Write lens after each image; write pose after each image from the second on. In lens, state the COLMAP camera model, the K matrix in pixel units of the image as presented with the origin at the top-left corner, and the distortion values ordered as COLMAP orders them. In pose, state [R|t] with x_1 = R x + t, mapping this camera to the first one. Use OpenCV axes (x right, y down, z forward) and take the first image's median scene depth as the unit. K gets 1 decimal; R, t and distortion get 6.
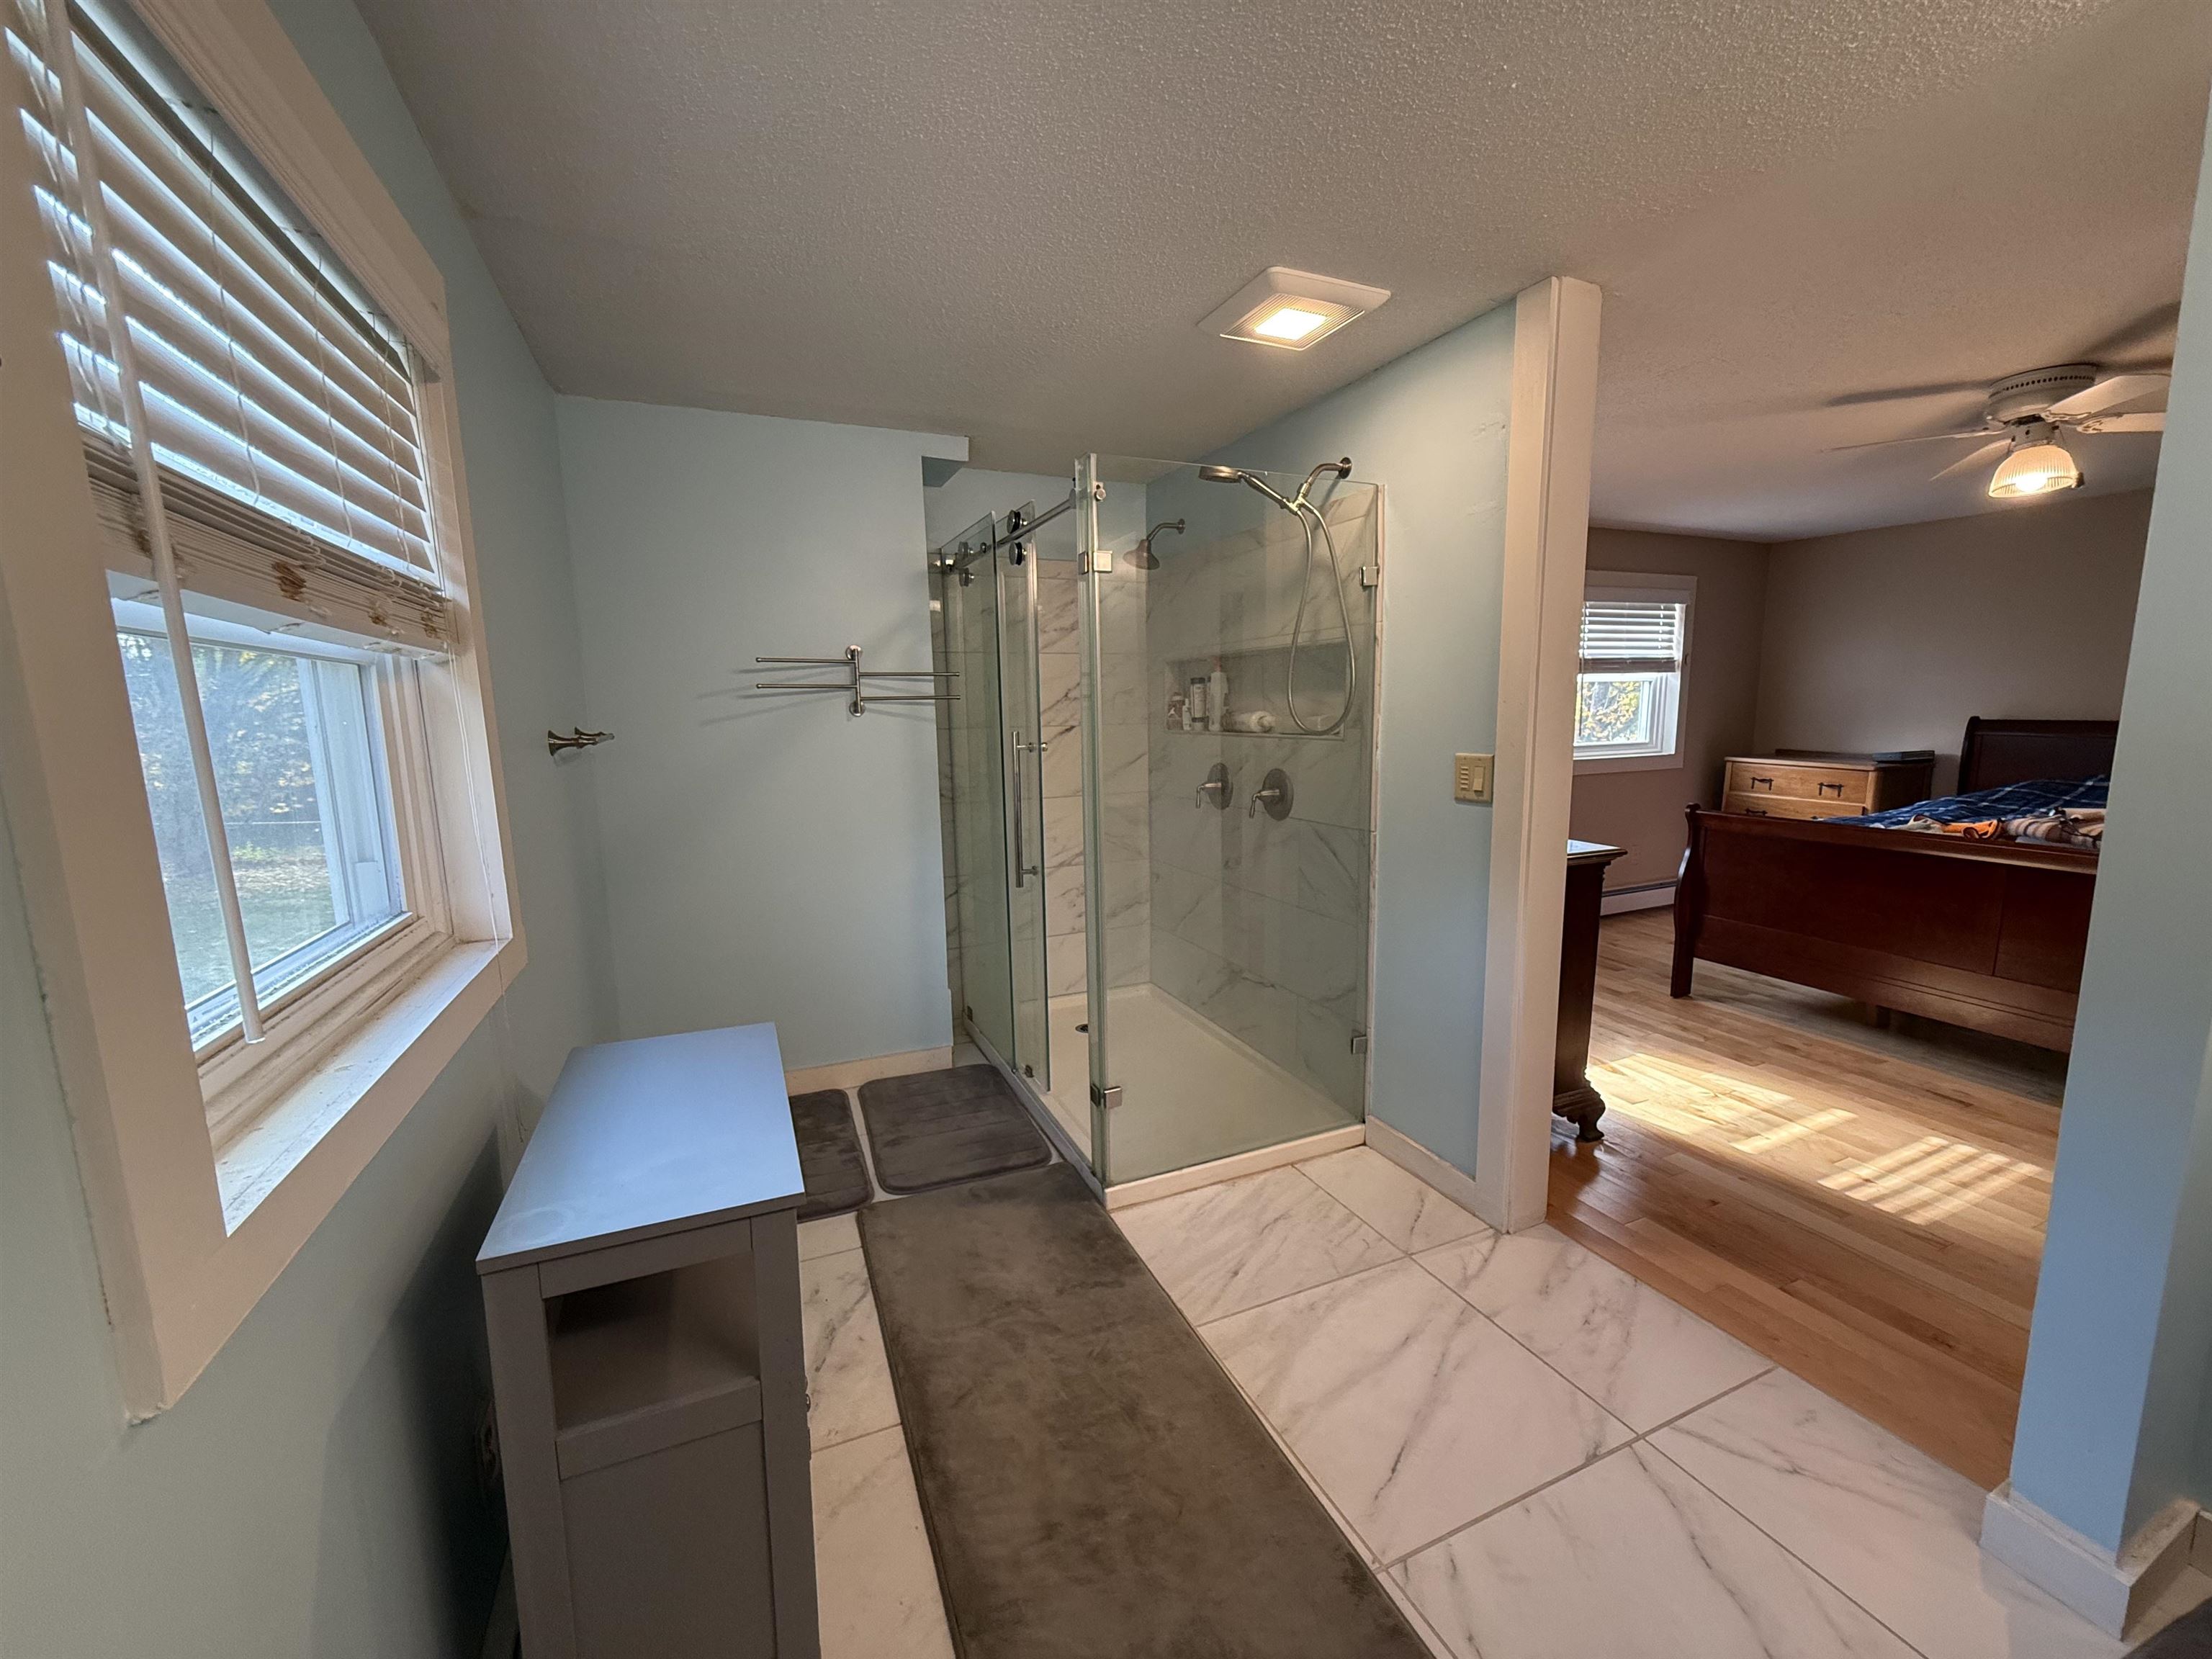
lens RADIAL K [[876.6, 0, 1104.7], [0, 876.6, 835.7], [0, 0, 1]] dist [-0.000637, -0.000646]
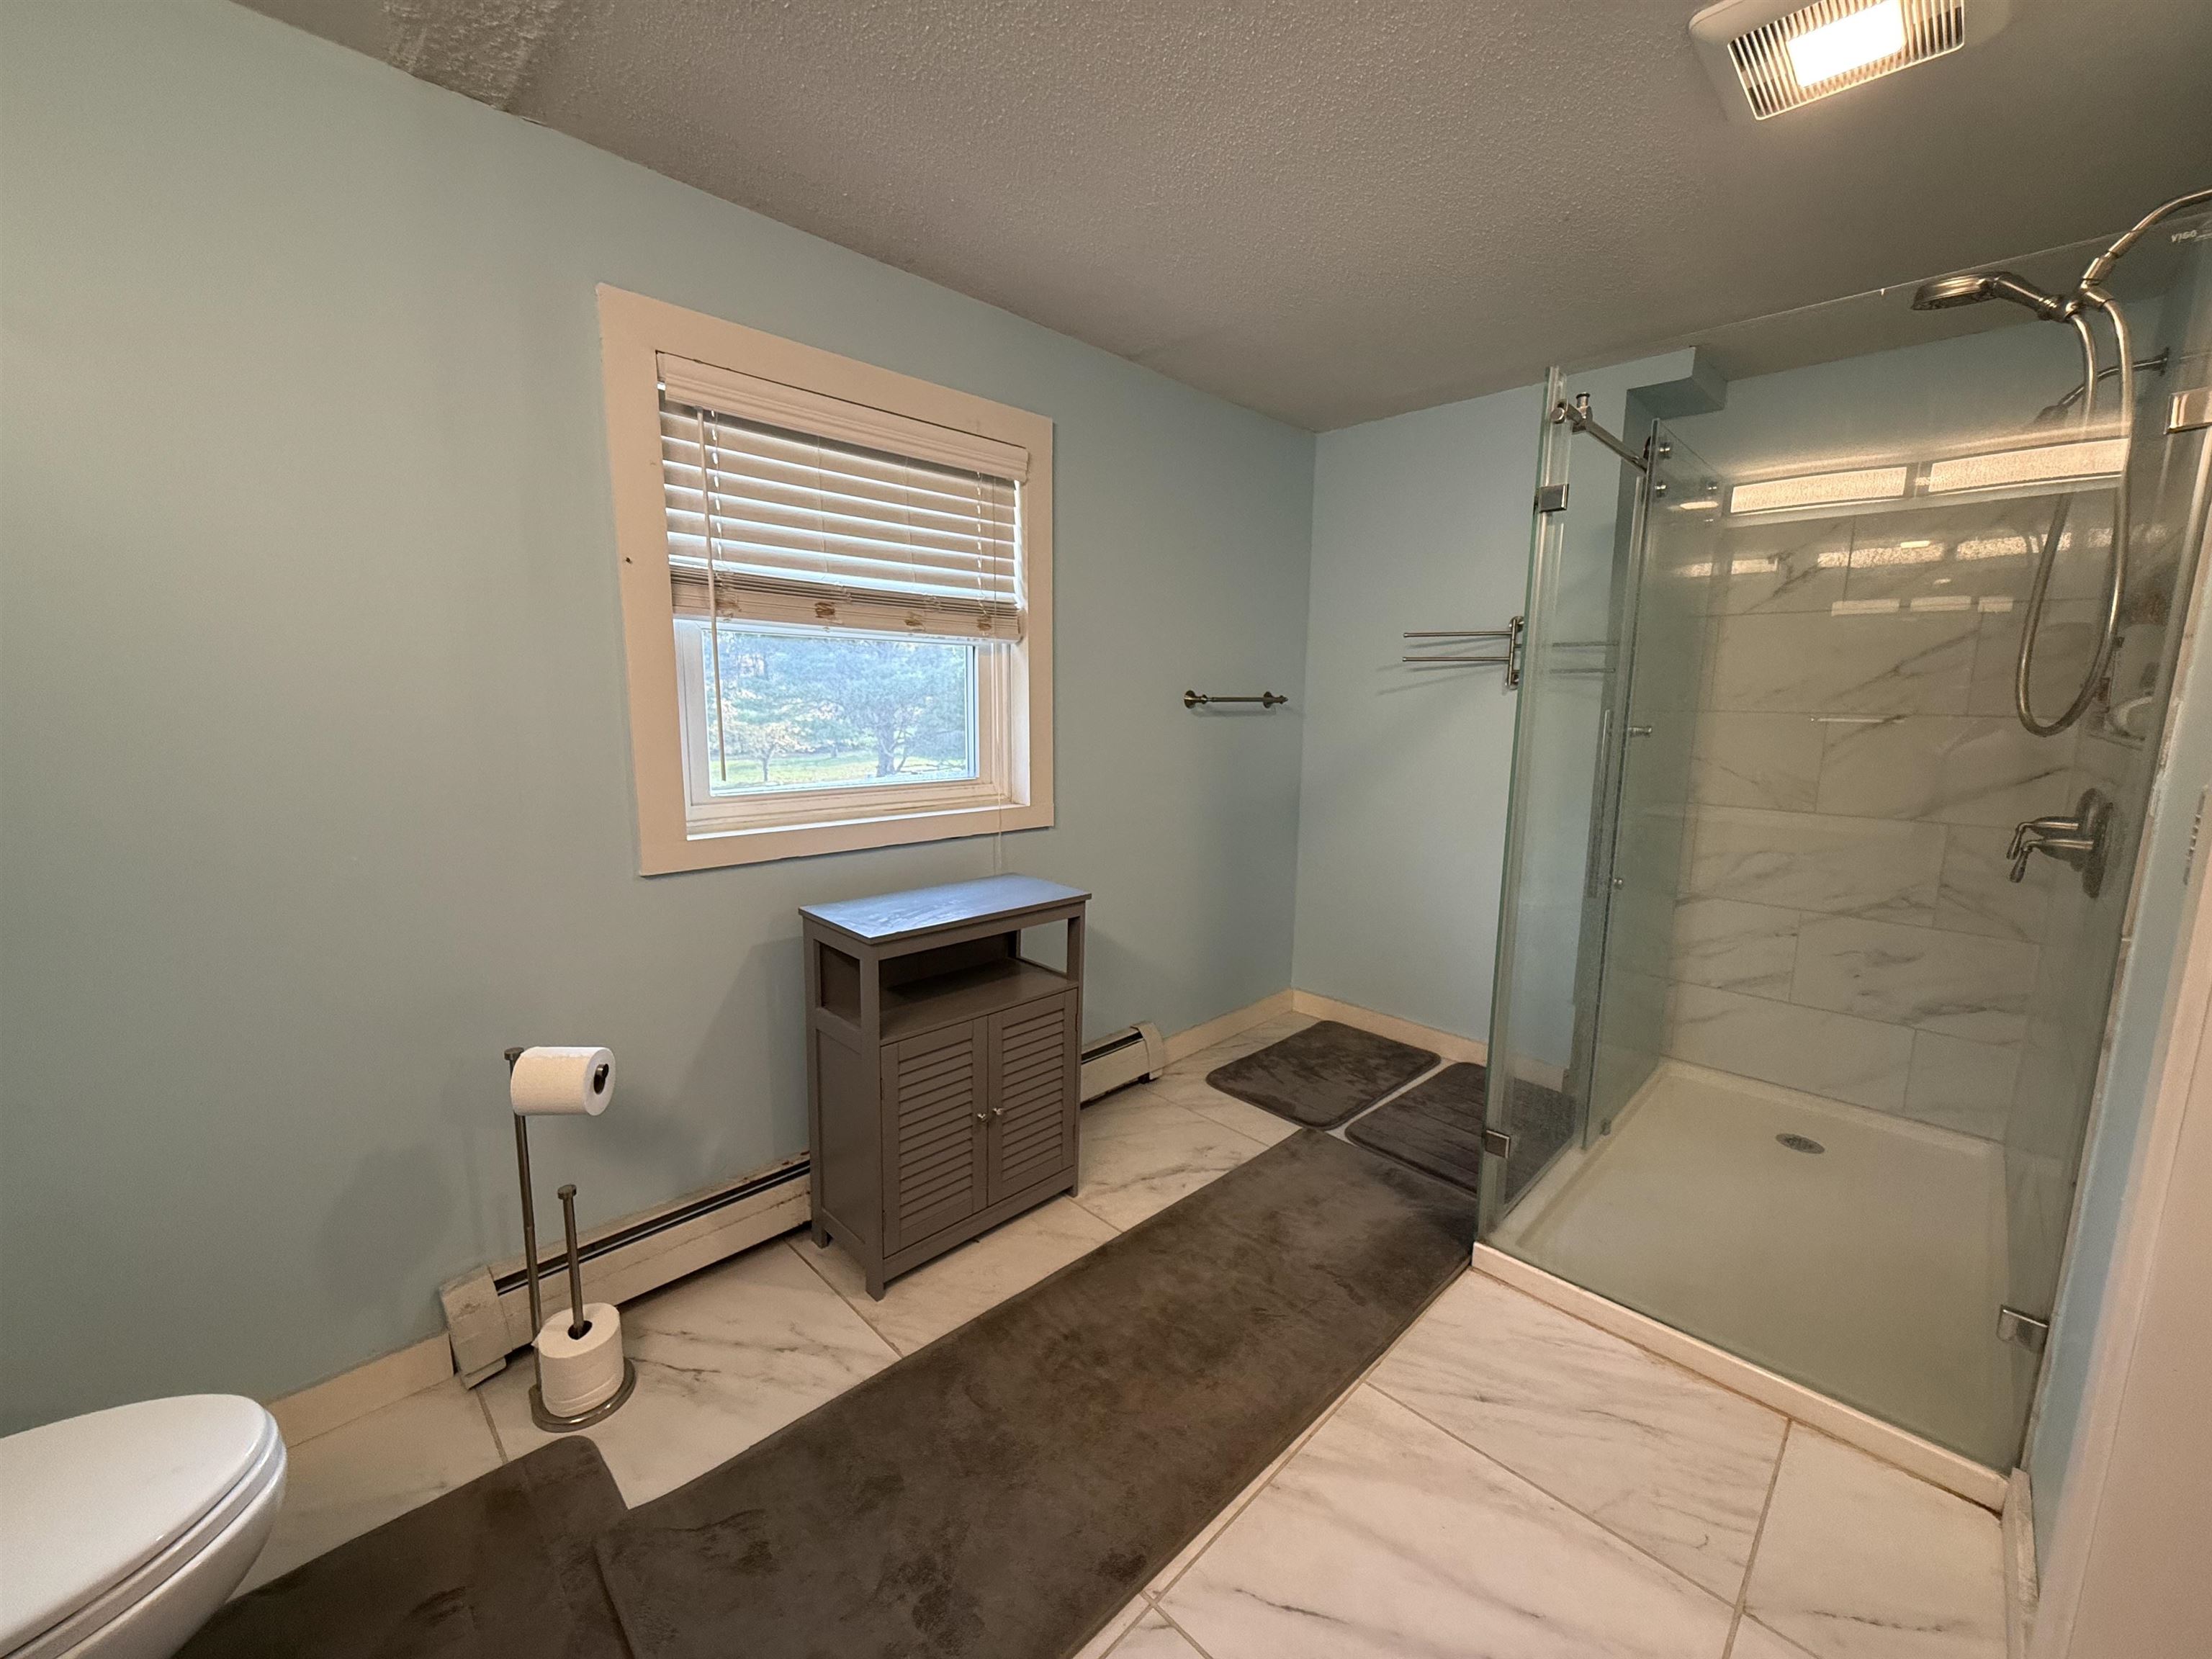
lens RADIAL K [[876.6, 0, 1114.8], [0, 876.6, 833.8], [0, 0, 1]] dist [-0.000637, -0.000646]
pose [[0.368416, 0.165883, -0.914742, 0.621180], [-0.153417, 0.981310, 0.116166, -0.035038], [0.916915, 0.097539, 0.386980, 0.325356]]
